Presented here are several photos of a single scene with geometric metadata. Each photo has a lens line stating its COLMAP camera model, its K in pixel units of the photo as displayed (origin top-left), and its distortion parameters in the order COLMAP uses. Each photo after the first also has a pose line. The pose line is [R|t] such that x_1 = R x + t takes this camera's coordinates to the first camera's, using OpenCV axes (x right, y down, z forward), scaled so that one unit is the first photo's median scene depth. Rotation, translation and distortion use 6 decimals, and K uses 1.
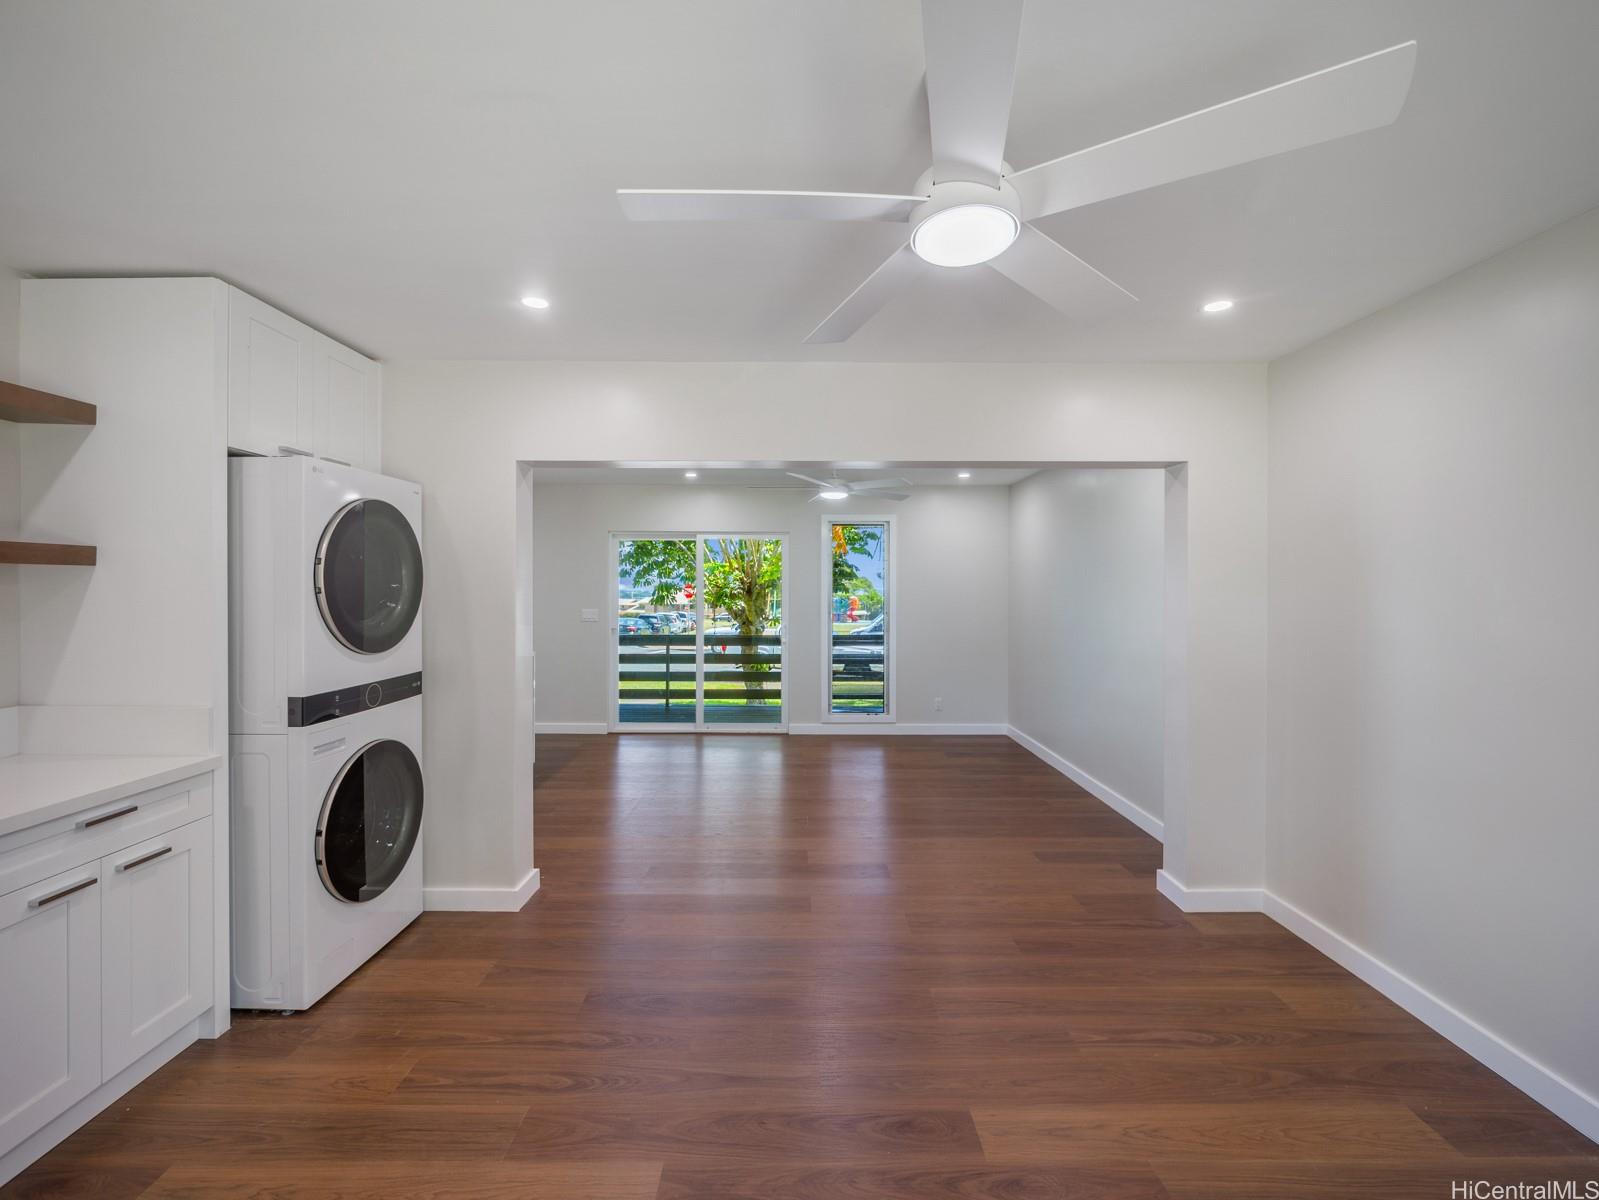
lens RADIAL K [[670.3, 0, 797.4], [0, 670.3, 586.6], [0, 0, 1]] dist [-0.005448, 0.000160]
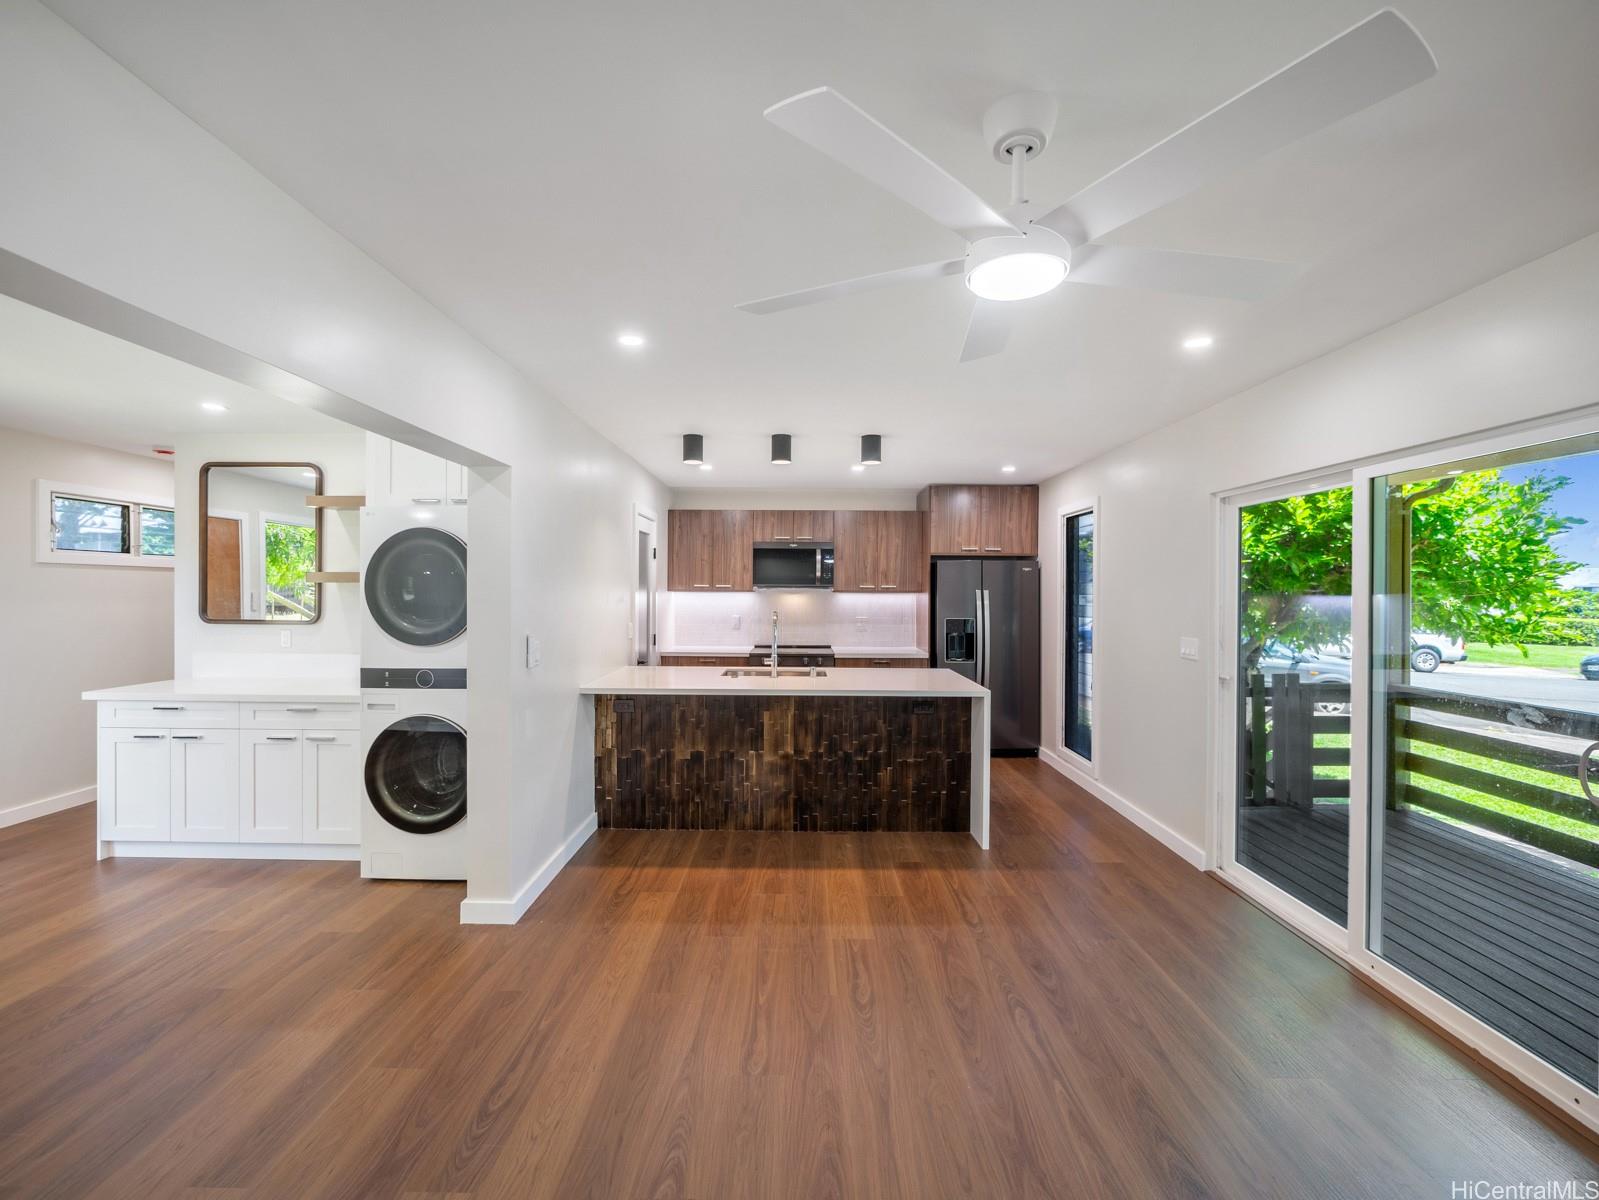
lens RADIAL K [[672.0, 0, 800.6], [0, 672.0, 593.3], [0, 0, 1]] dist [-0.003697, -0.000769]
pose [[-0.008027, 0.002230, -0.999965, 0.564912], [-0.004671, 0.999987, 0.002267, -0.007239], [0.999957, 0.004689, -0.008016, 1.497978]]
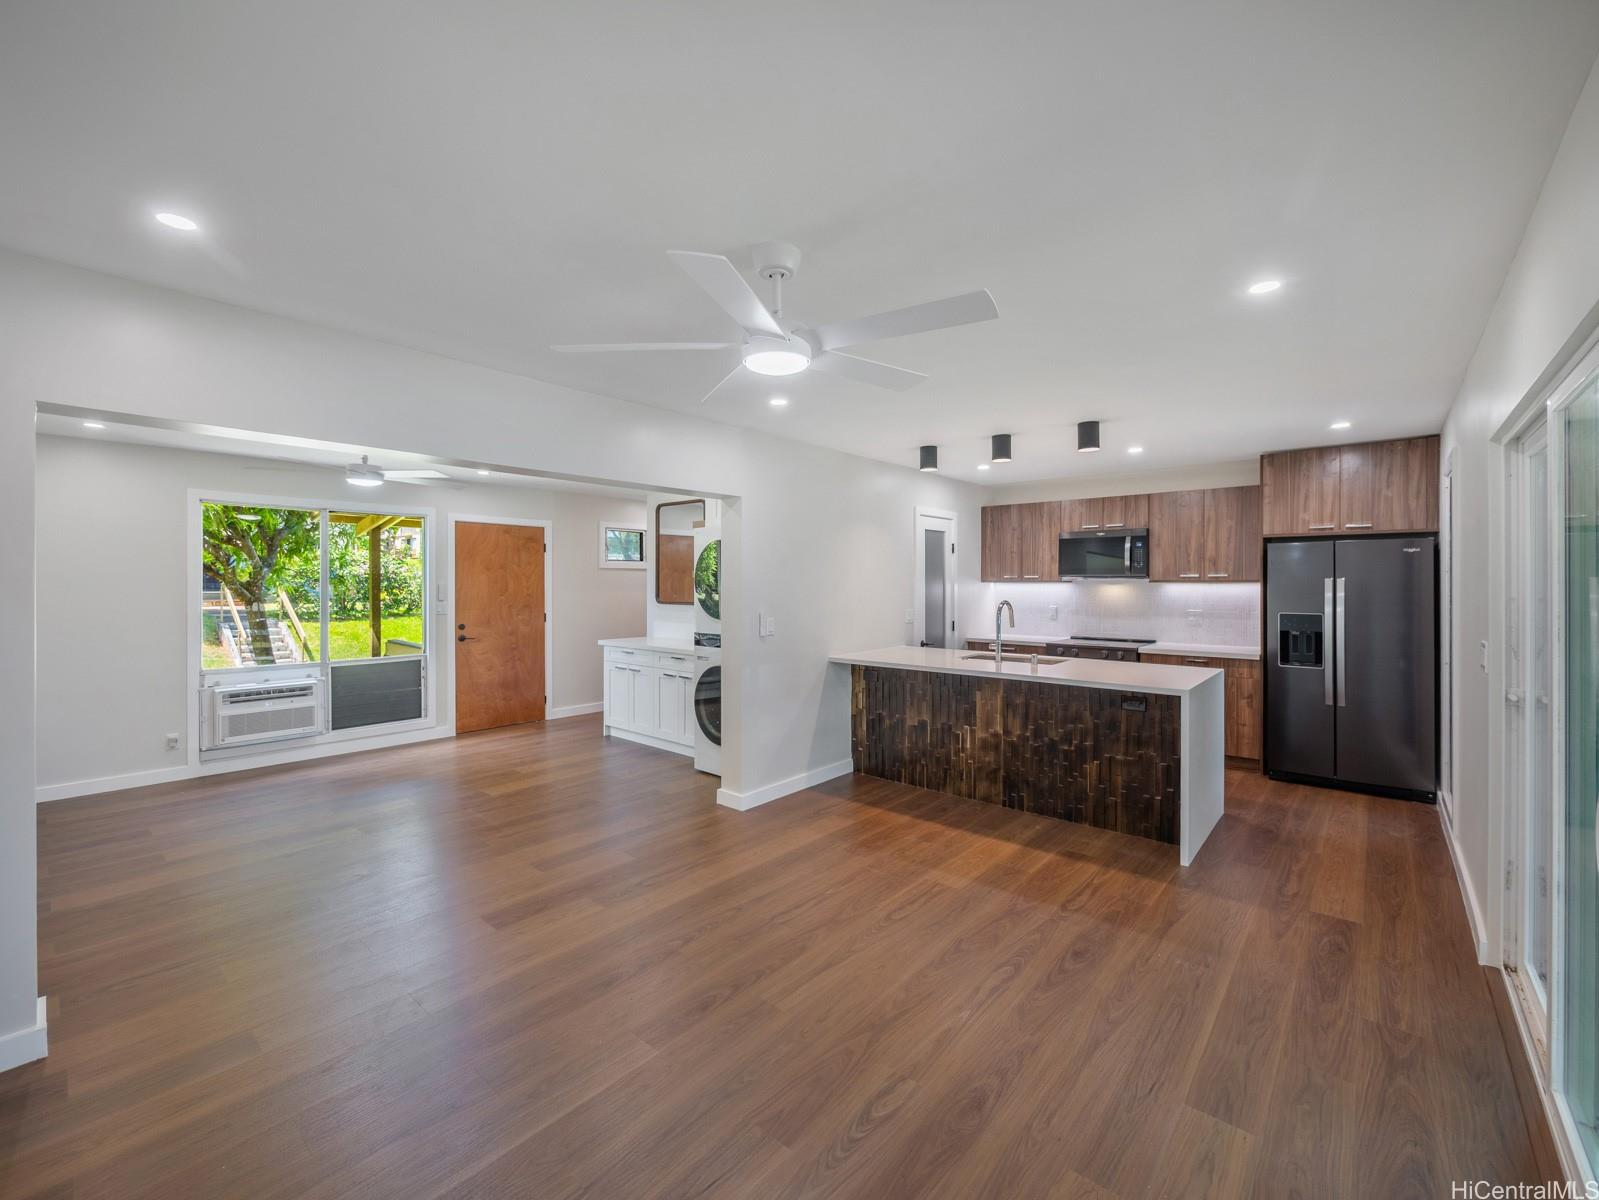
lens RADIAL K [[670.3, 0, 797.4], [0, 670.3, 586.6], [0, 0, 1]] dist [-0.005448, 0.000160]
pose [[-0.655456, 0.003306, -0.755226, 0.585237], [0.000637, 0.999992, 0.003824, -0.001890], [0.755233, 0.002026, -0.655454, 2.095999]]
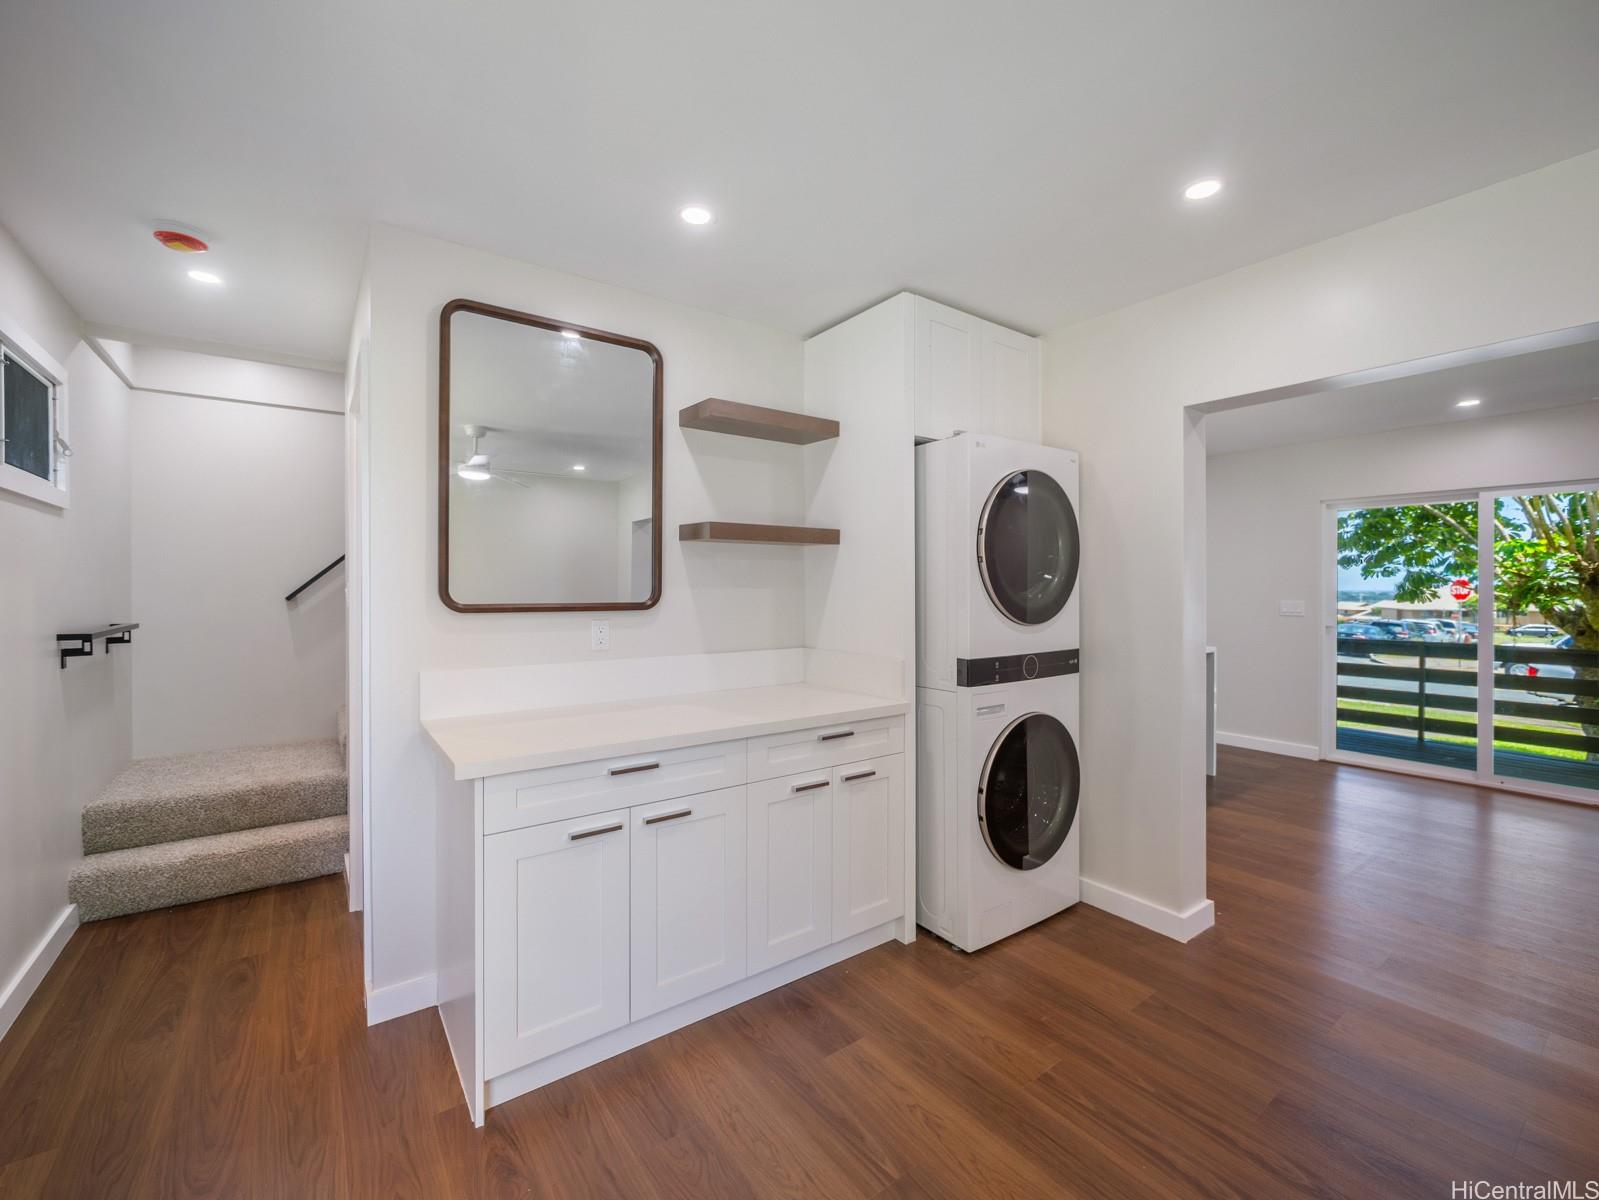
lens RADIAL K [[672.0, 0, 800.6], [0, 672.0, 593.3], [0, 0, 1]] dist [-0.003697, -0.000769]
pose [[0.591005, 0.004150, -0.806658, -0.025174], [0.002378, 0.999973, 0.006886, 0.039033], [0.806665, -0.005988, 0.590979, 0.114168]]
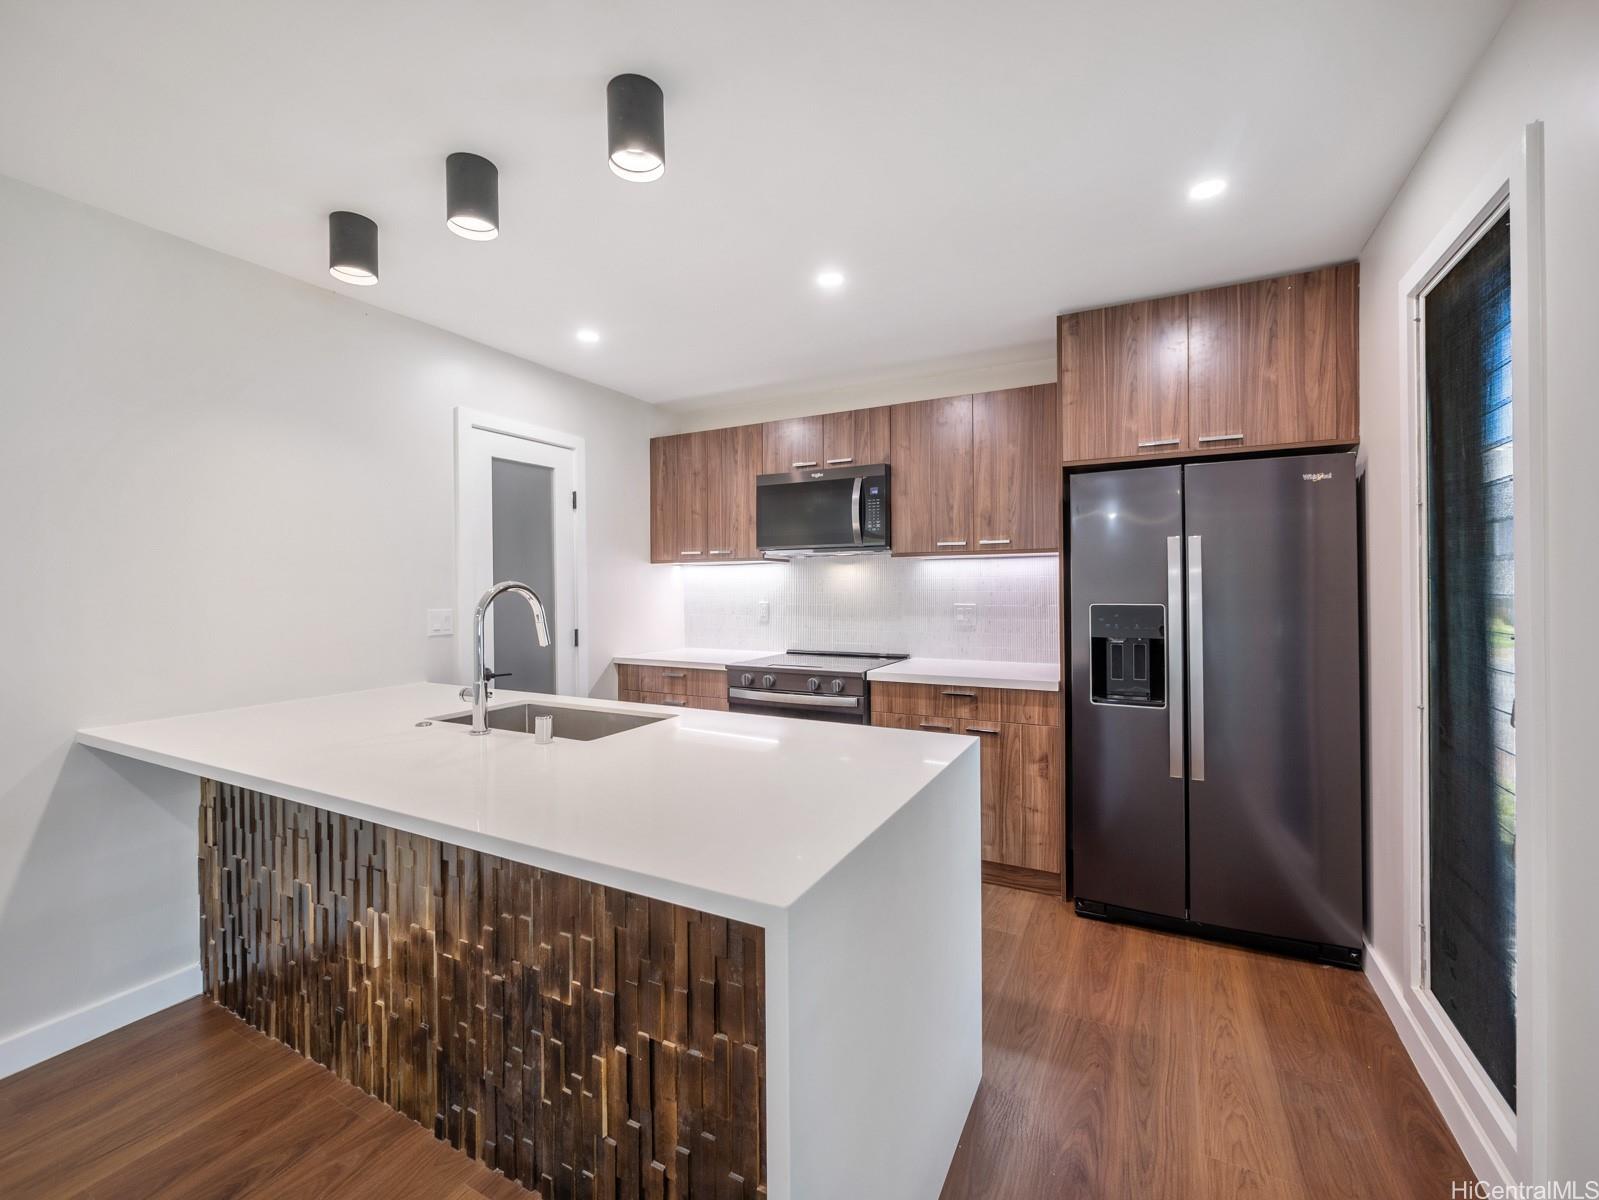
lens RADIAL K [[682.6, 0, 798.2], [0, 682.6, 590.2], [0, 0, 1]] dist [-0.007747, -0.000045]
pose [[-0.465690, 0.006610, -0.884923, -0.469302], [0.007435, 0.999966, 0.003556, 0.045515], [0.884917, -0.004923, -0.465723, 1.990174]]
